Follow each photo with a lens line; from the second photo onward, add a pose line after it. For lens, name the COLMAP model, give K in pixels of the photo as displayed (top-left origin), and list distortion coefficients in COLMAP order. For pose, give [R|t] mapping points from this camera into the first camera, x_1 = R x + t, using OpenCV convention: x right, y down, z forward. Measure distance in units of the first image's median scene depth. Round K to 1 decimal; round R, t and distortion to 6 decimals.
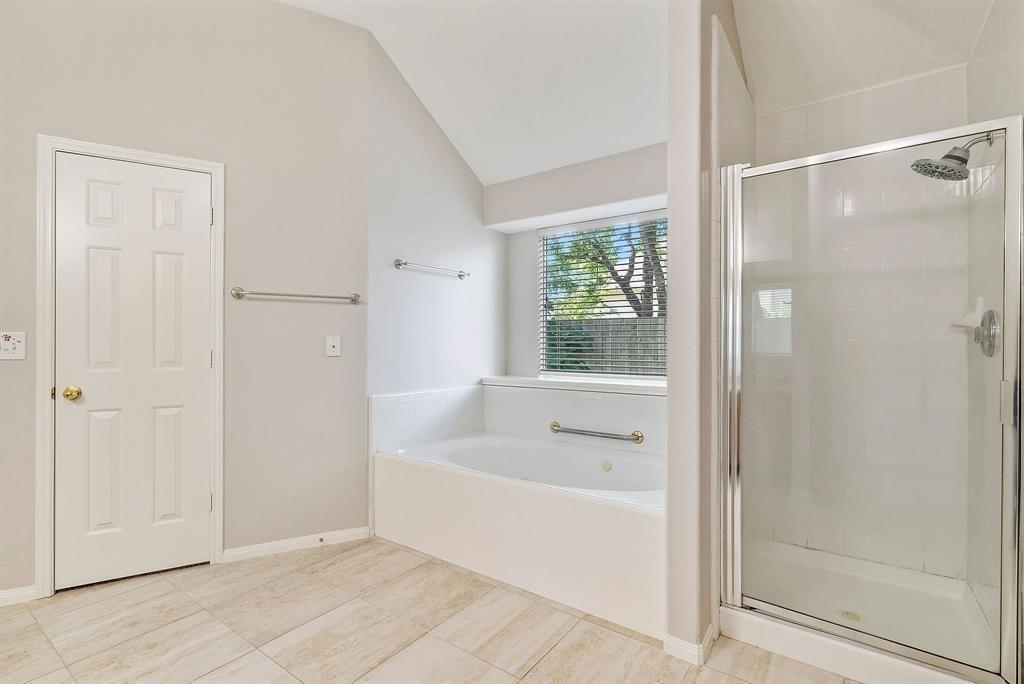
lens RADIAL K [[472.9, 0, 511.9], [0, 472.9, 345.3], [0, 0, 1]] dist [-0.002000, 0.001447]
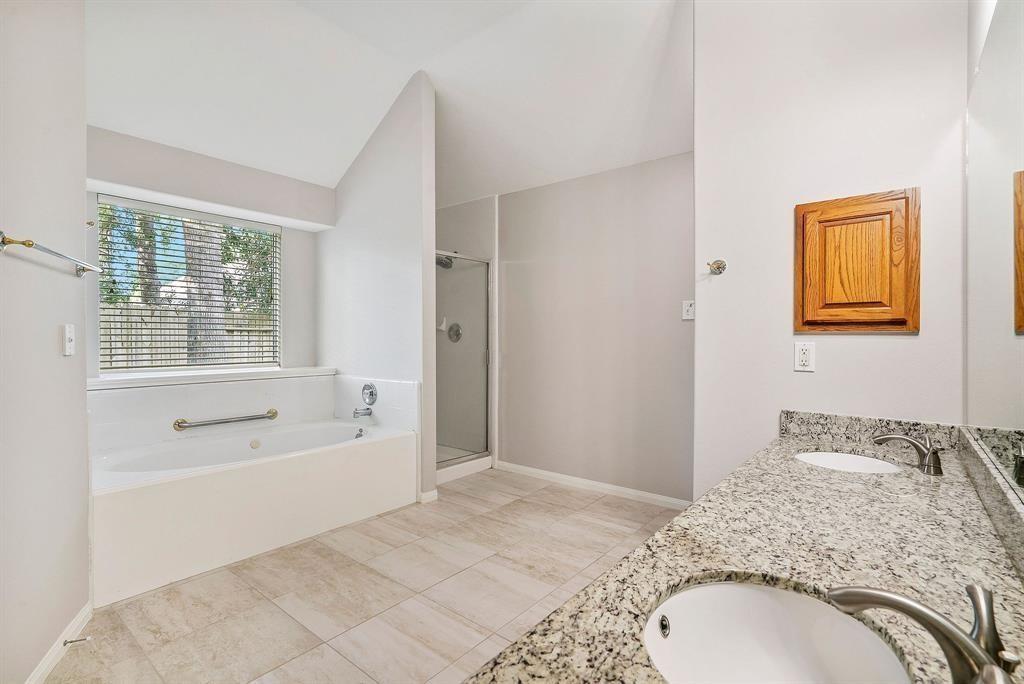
lens RADIAL K [[472.9, 0, 511.7], [0, 472.9, 338.3], [0, 0, 1]] dist [-0.002000, 0.001447]
pose [[0.069754, -0.006994, 0.997540, -1.079868], [-0.001754, 0.999973, 0.007134, -0.006940], [-0.997563, -0.002247, 0.069740, 0.385027]]
